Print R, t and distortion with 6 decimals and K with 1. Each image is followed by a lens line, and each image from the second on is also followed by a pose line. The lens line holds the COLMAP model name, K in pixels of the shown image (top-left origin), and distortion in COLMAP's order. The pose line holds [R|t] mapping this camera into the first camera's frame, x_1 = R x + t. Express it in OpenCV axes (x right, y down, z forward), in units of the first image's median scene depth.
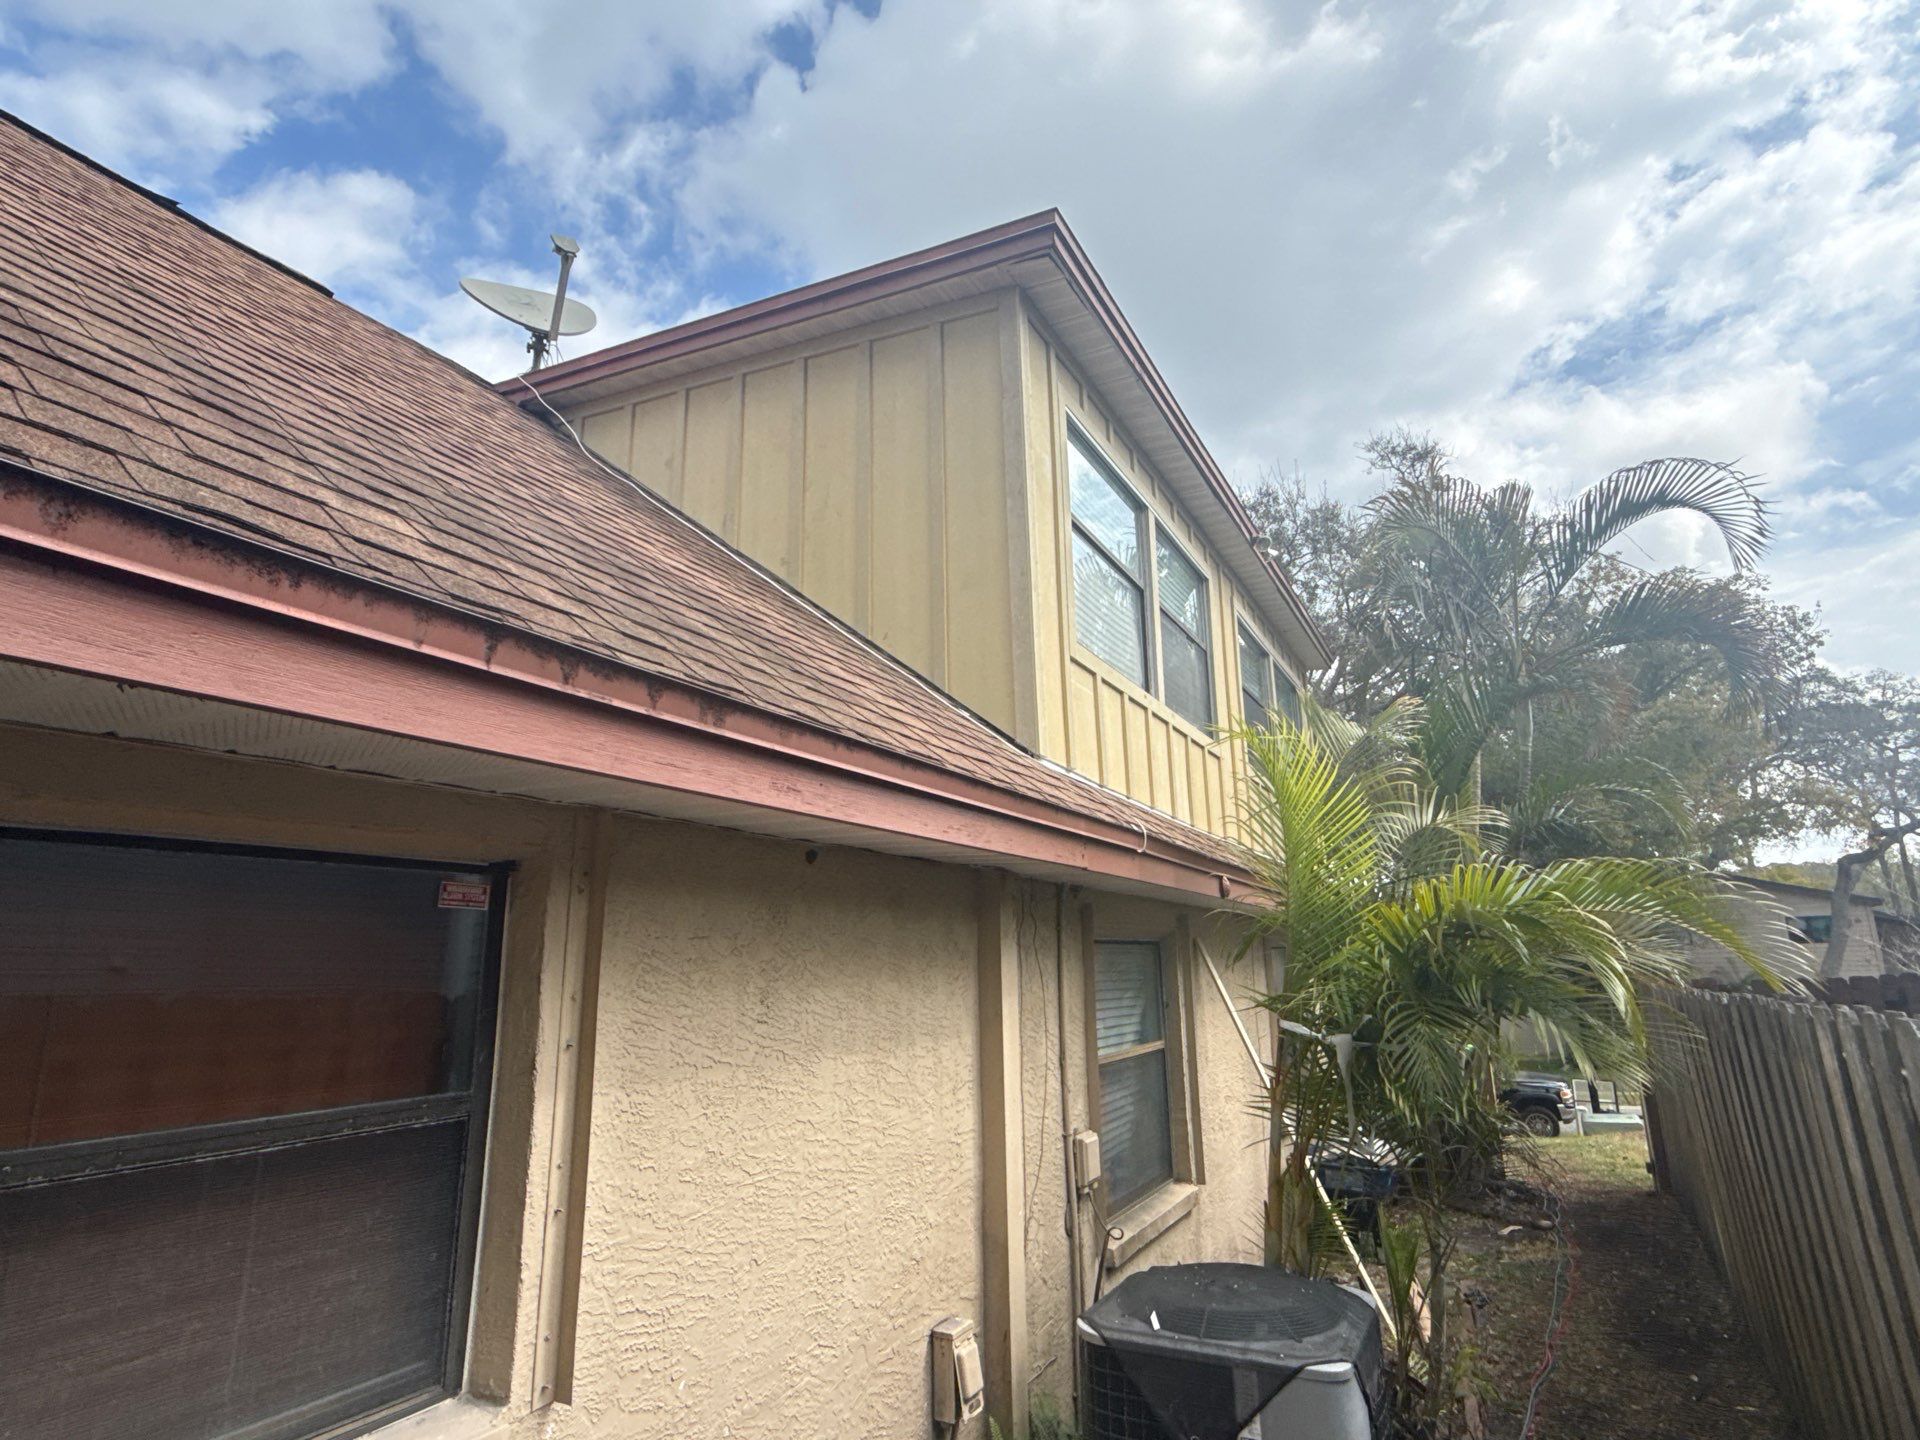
lens RADIAL K [[1036.2, 0, 957.7], [0, 1036.2, 715.8], [0, 0, 1]] dist [-0.006270, 0.006393]
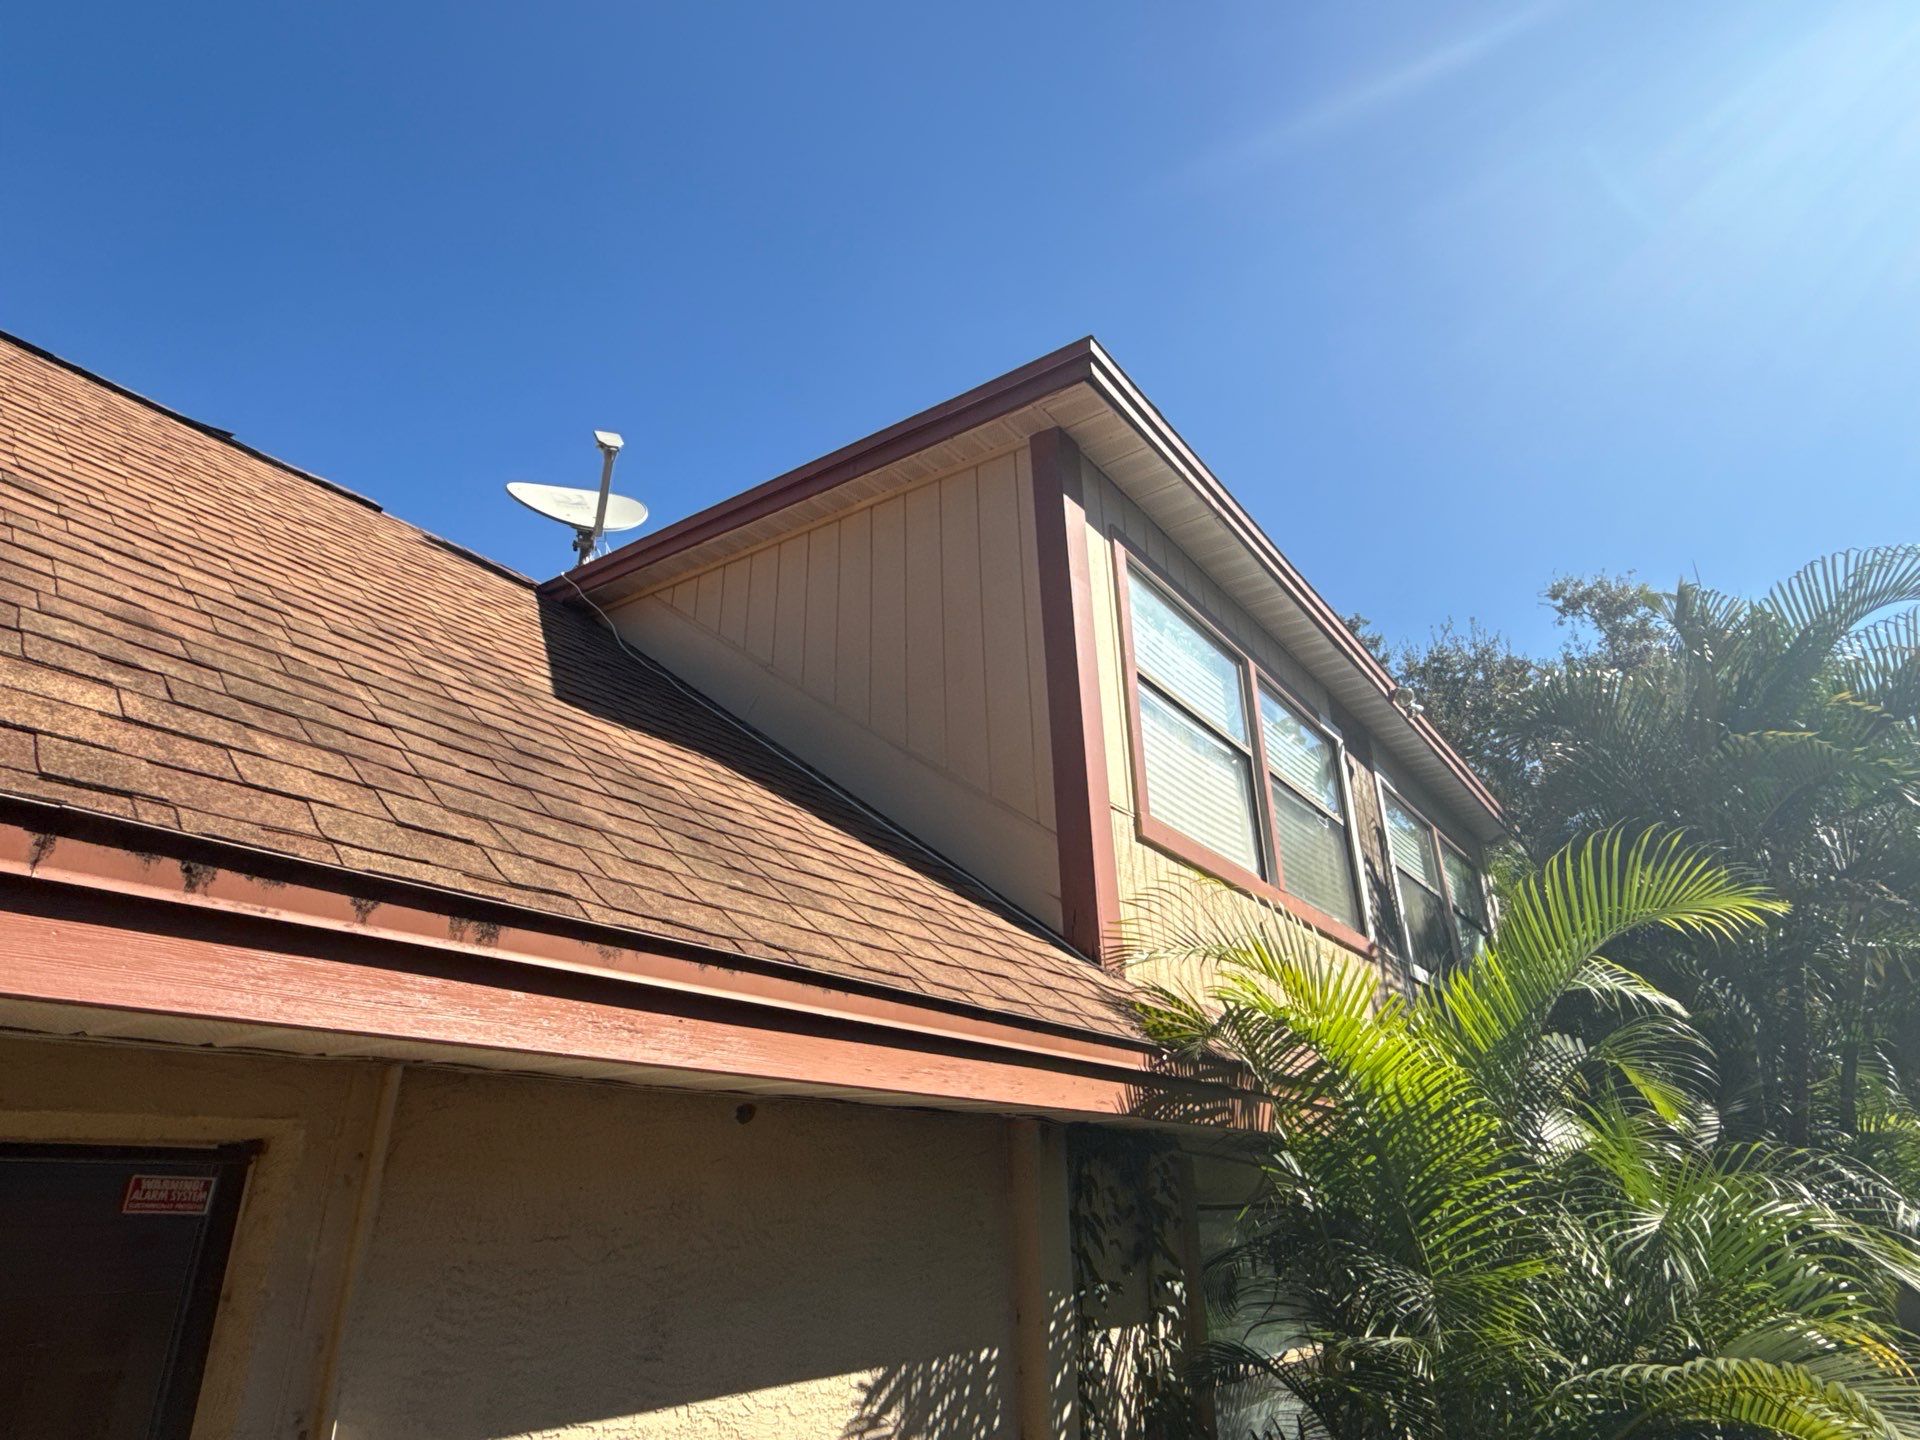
lens RADIAL K [[1088.7, 0, 960.3], [0, 1088.7, 721.0], [0, 0, 1]] dist [-0.002950, 0.003409]
pose [[0.988430, -0.061887, -0.138476, 0.075153], [0.035897, 0.982483, -0.182861, 0.002737], [0.147367, 0.175774, 0.973338, 0.104165]]
